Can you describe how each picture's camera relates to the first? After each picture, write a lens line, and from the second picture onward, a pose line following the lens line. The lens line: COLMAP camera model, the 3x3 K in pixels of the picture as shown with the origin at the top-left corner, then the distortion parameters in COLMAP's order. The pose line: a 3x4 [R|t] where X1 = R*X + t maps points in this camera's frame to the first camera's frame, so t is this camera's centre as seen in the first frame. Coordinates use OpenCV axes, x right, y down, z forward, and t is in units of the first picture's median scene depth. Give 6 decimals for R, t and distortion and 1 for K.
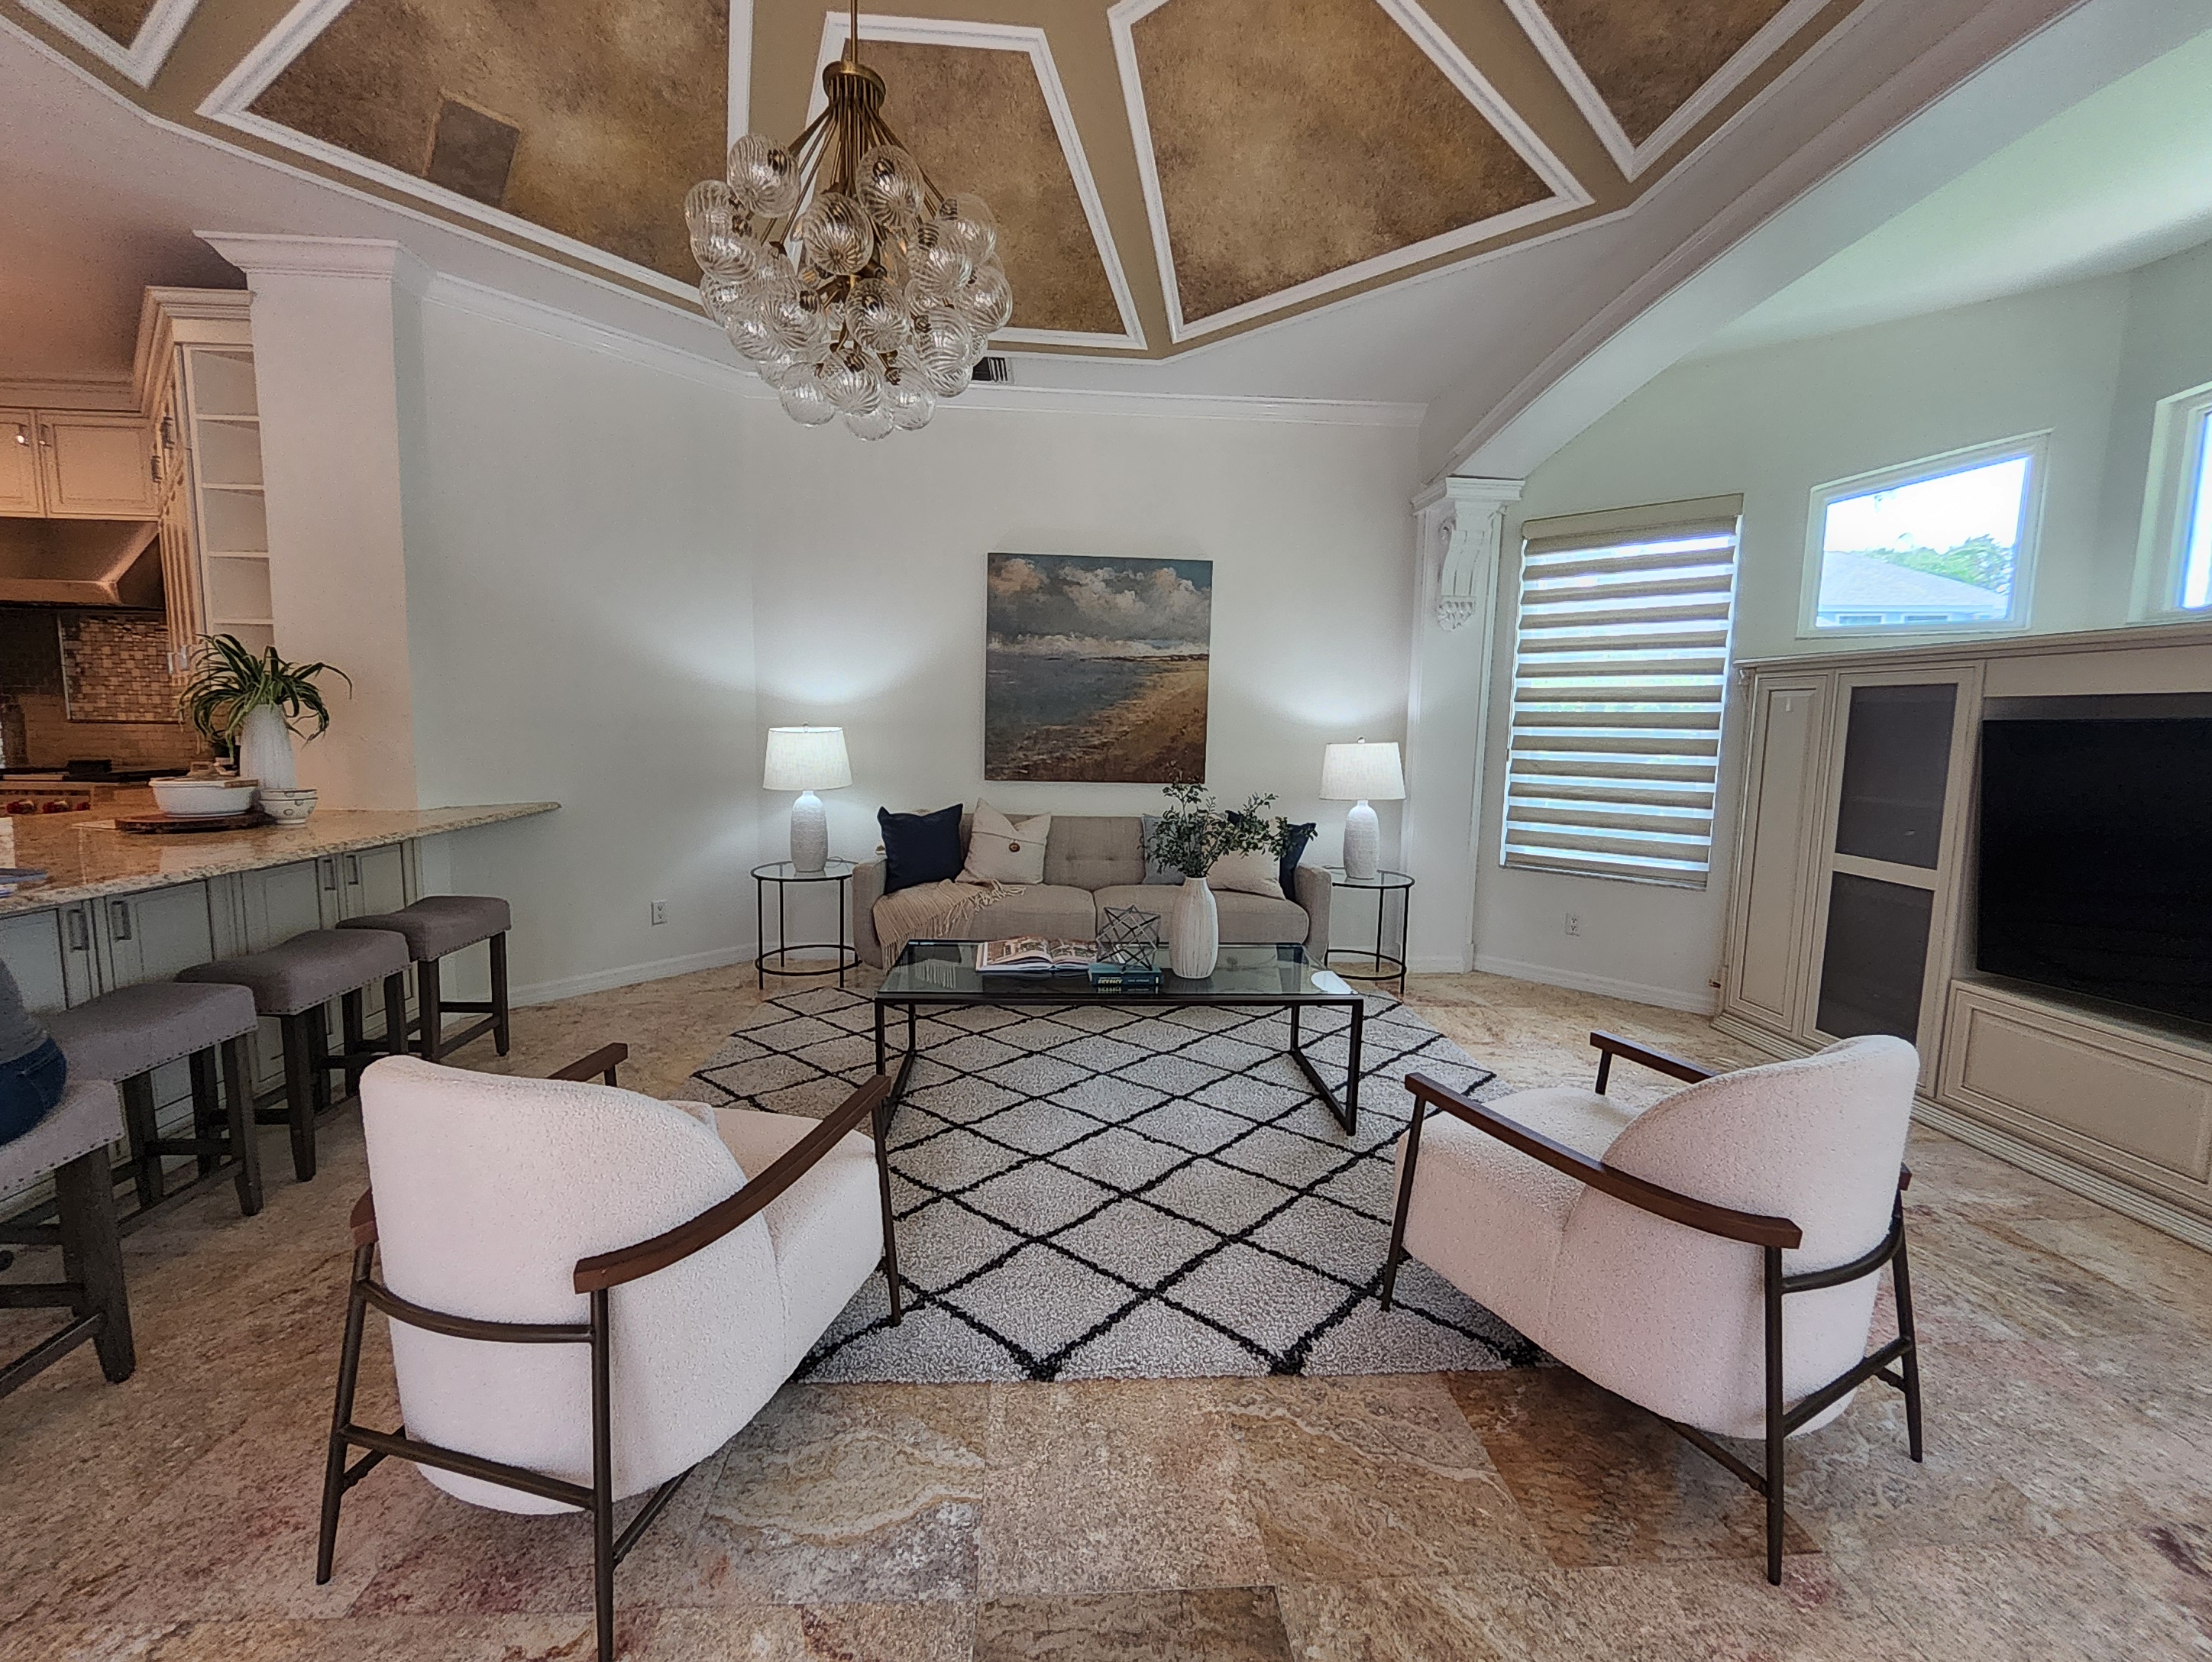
lens RADIAL K [[887.5, 0, 1103.9], [0, 887.5, 816.7], [0, 0, 1]] dist [-0.000772, 0.000502]
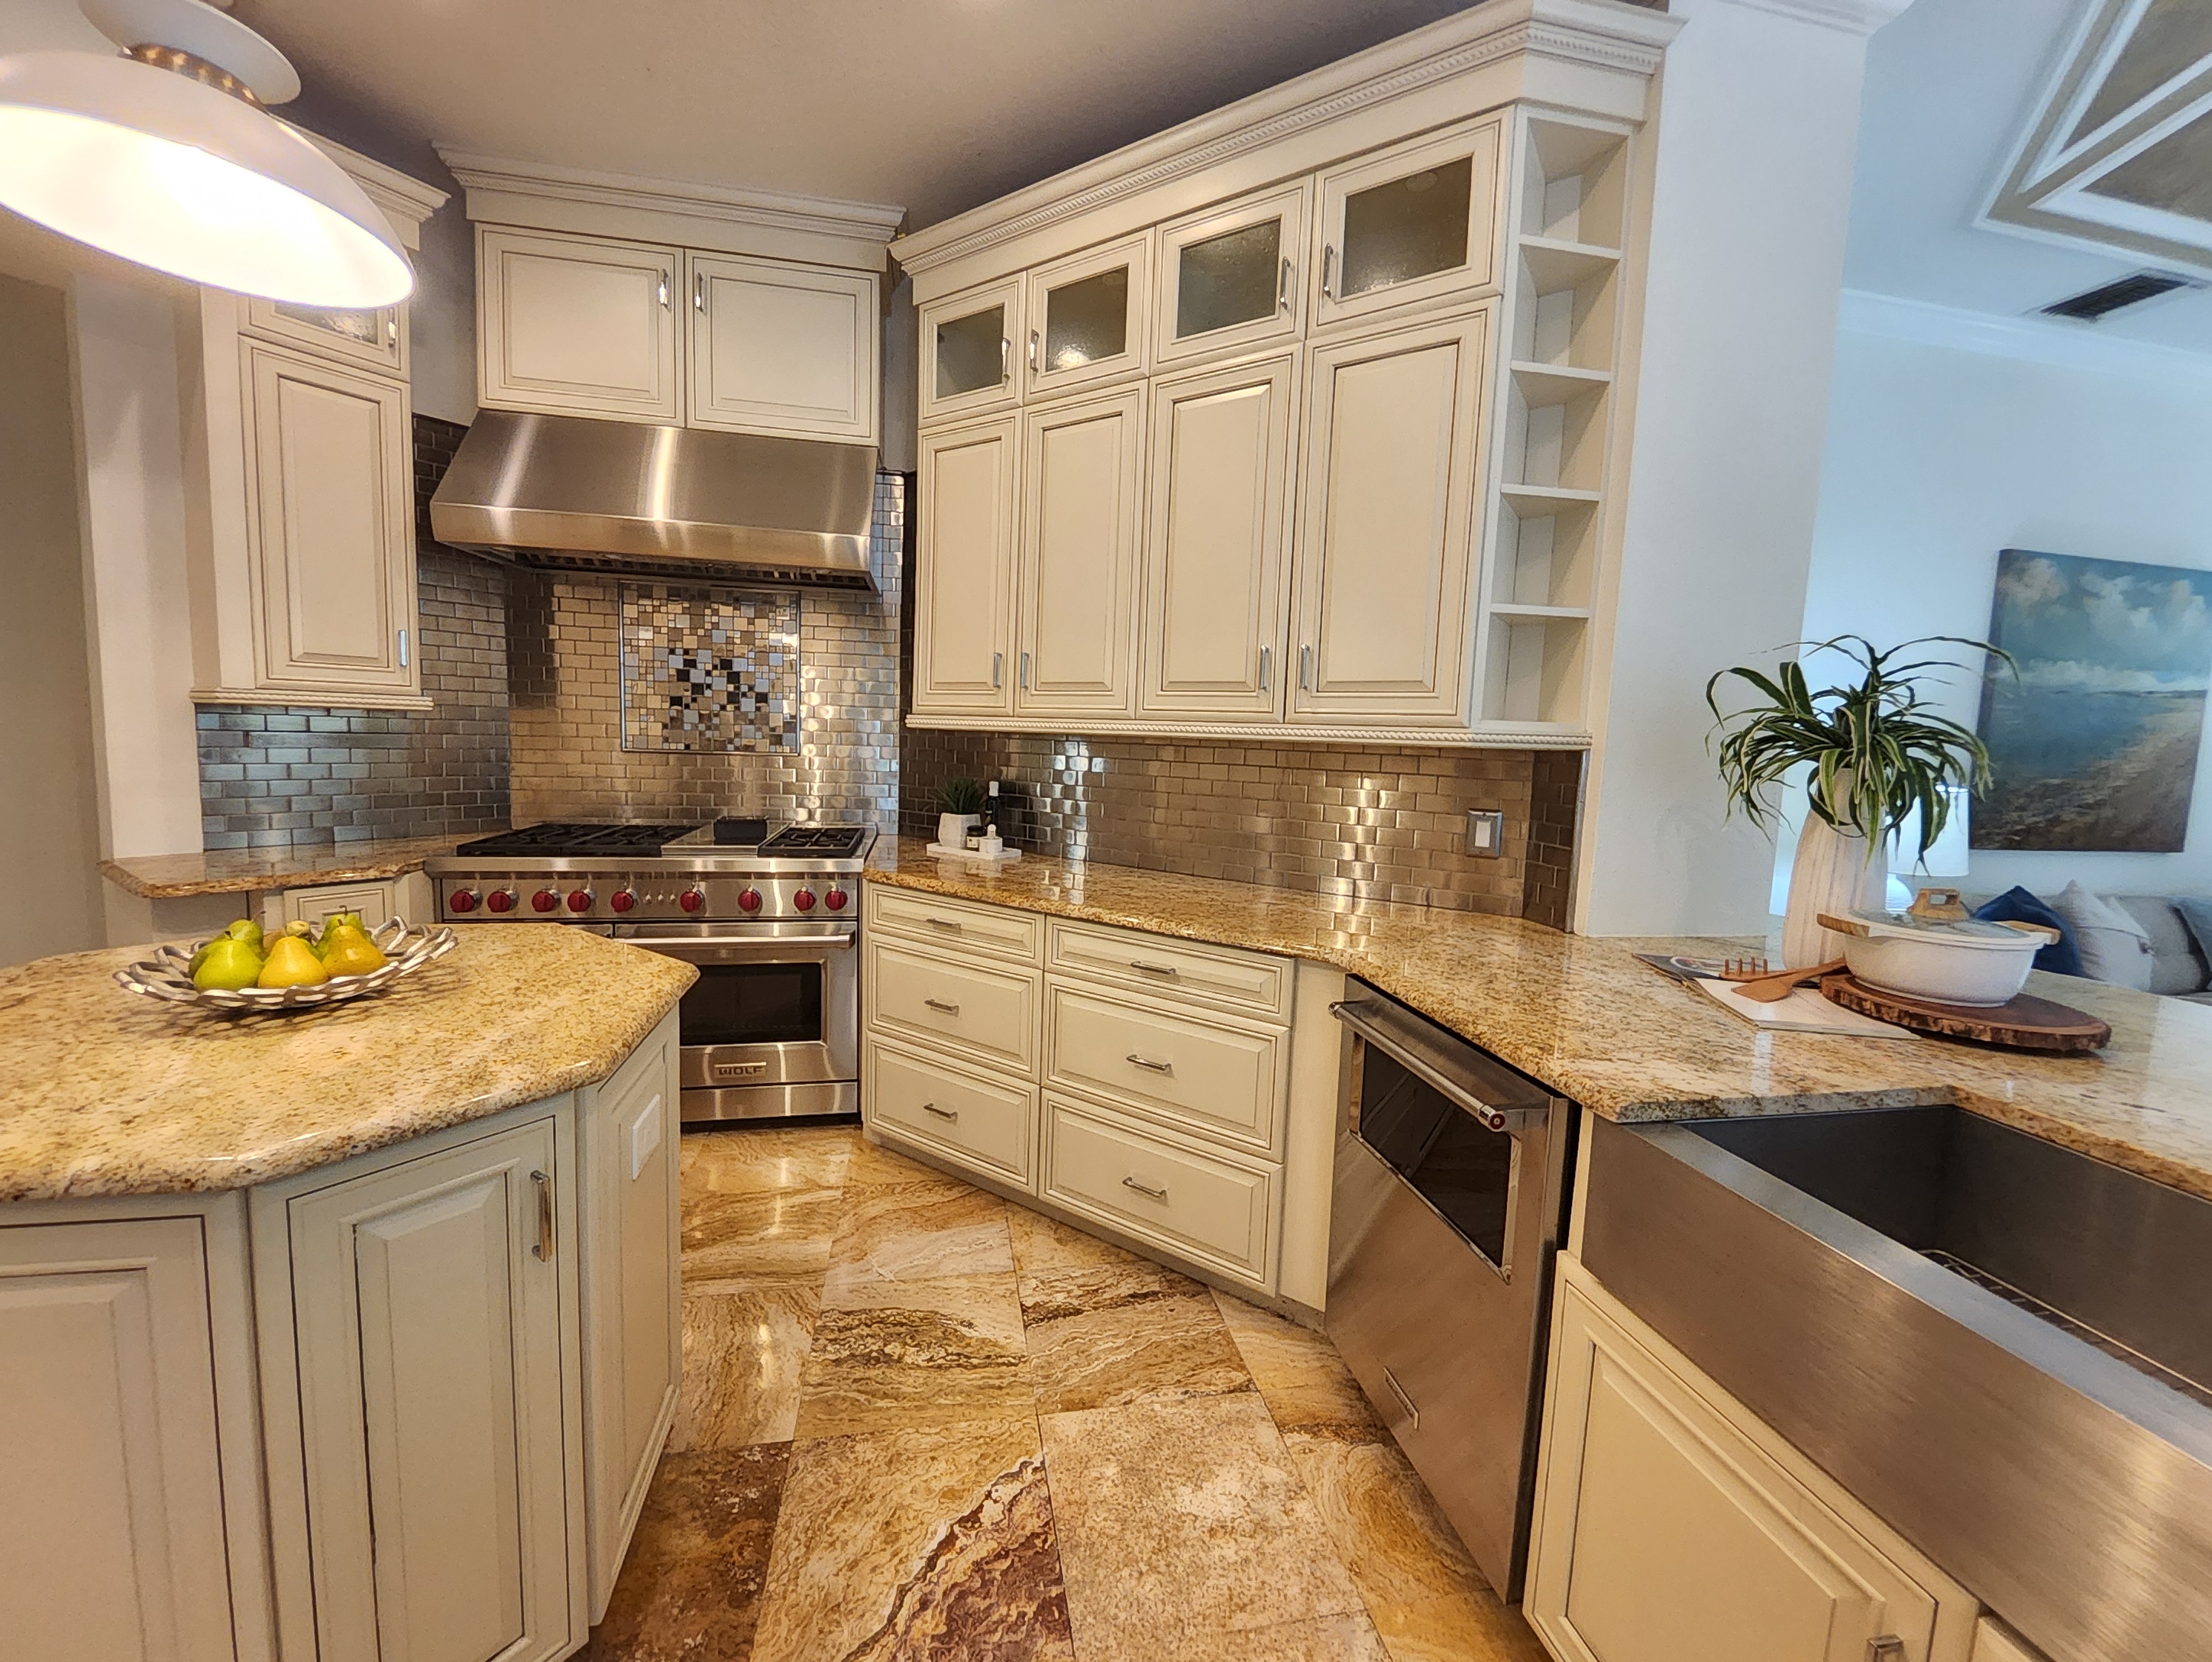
lens RADIAL K [[887.5, 0, 1103.3], [0, 887.5, 832.8], [0, 0, 1]] dist [-0.000772, 0.000502]
pose [[0.992853, 0.007653, 0.119101, -0.967087], [-0.008213, 0.999957, 0.004210, -0.052586], [-0.119063, -0.005158, 0.992873, 0.337667]]
